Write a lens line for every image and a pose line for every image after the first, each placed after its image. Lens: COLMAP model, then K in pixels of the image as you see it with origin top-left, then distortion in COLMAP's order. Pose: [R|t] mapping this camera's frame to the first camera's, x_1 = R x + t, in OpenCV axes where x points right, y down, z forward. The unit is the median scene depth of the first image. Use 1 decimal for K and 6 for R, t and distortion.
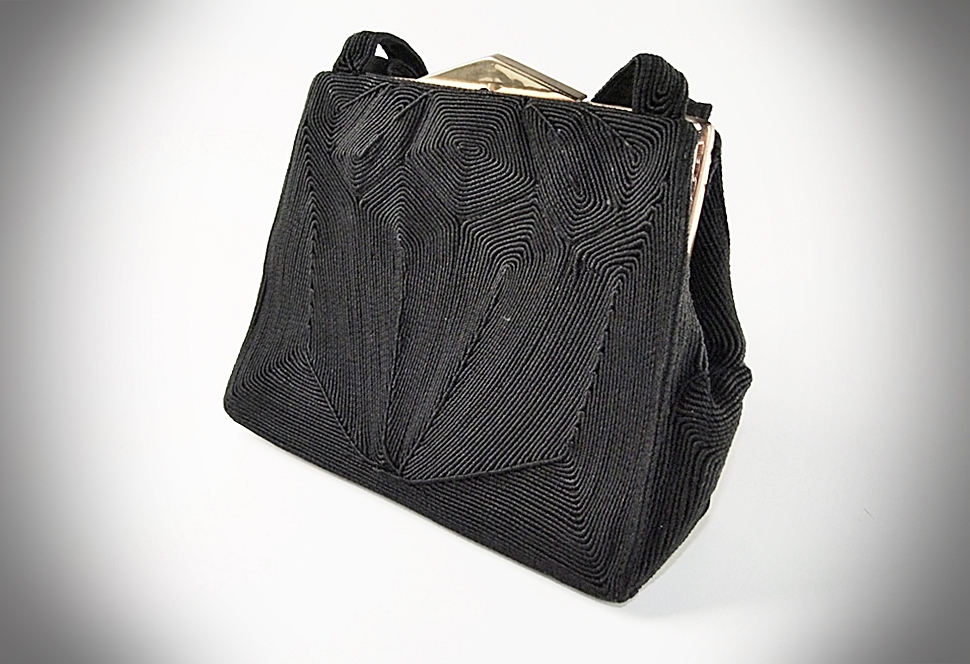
lens RADIAL K [[887.0, 0, 485.0], [0, 887.0, 332.0], [0, 0, 1]] dist [0.002952, 0.001139]
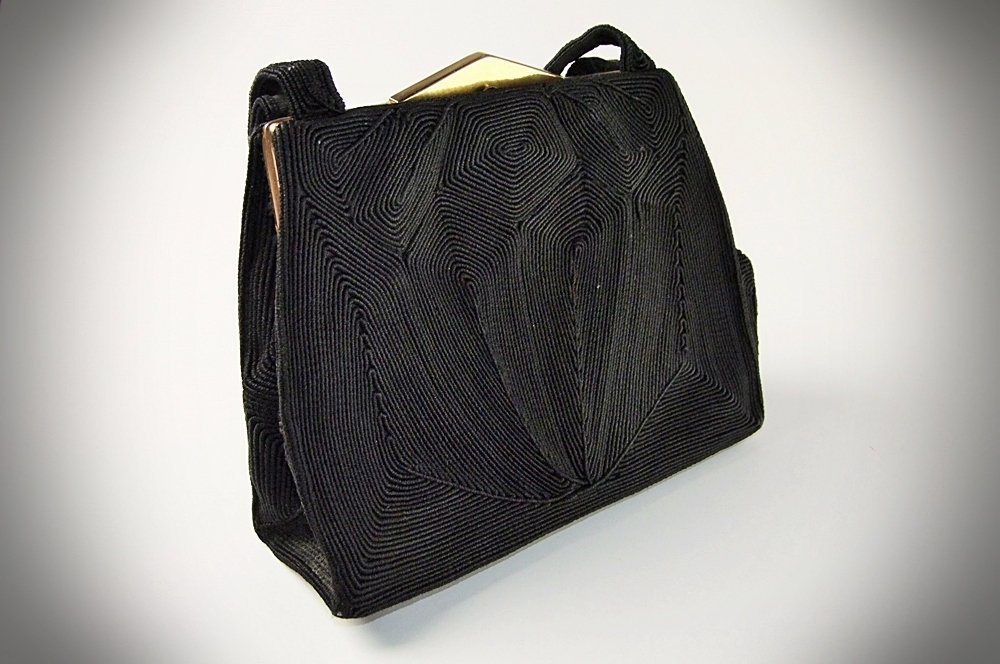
lens RADIAL K [[878.2, 0, 500.0], [0, 878.2, 332.0], [0, 0, 1]] dist [0.079432, 0.000200]
pose [[0.303165, -0.405464, 0.862374, -0.957633], [0.420899, 0.868881, 0.260558, -0.297528], [-0.854948, 0.283980, 0.434073, 0.663726]]
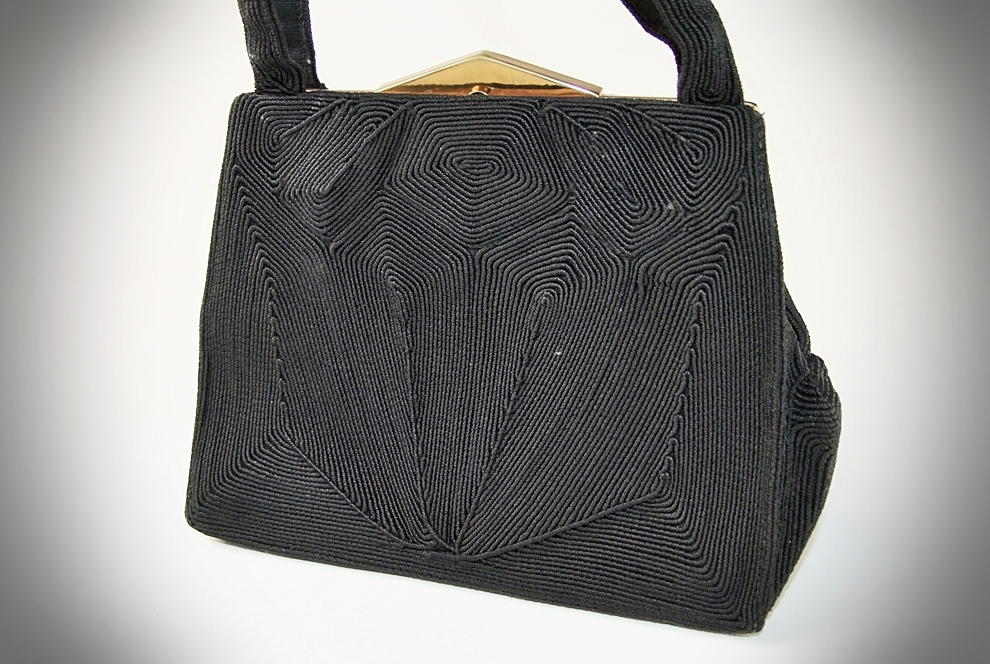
lens RADIAL K [[882.2, 0, 495.0], [0, 882.2, 332.0], [0, 0, 1]] dist [-0.008124, -0.002804]
pose [[0.934144, -0.213422, 0.286053, -0.280896], [0.195990, 0.976595, 0.088598, -0.125789], [-0.298267, -0.026700, 0.954109, 0.190846]]
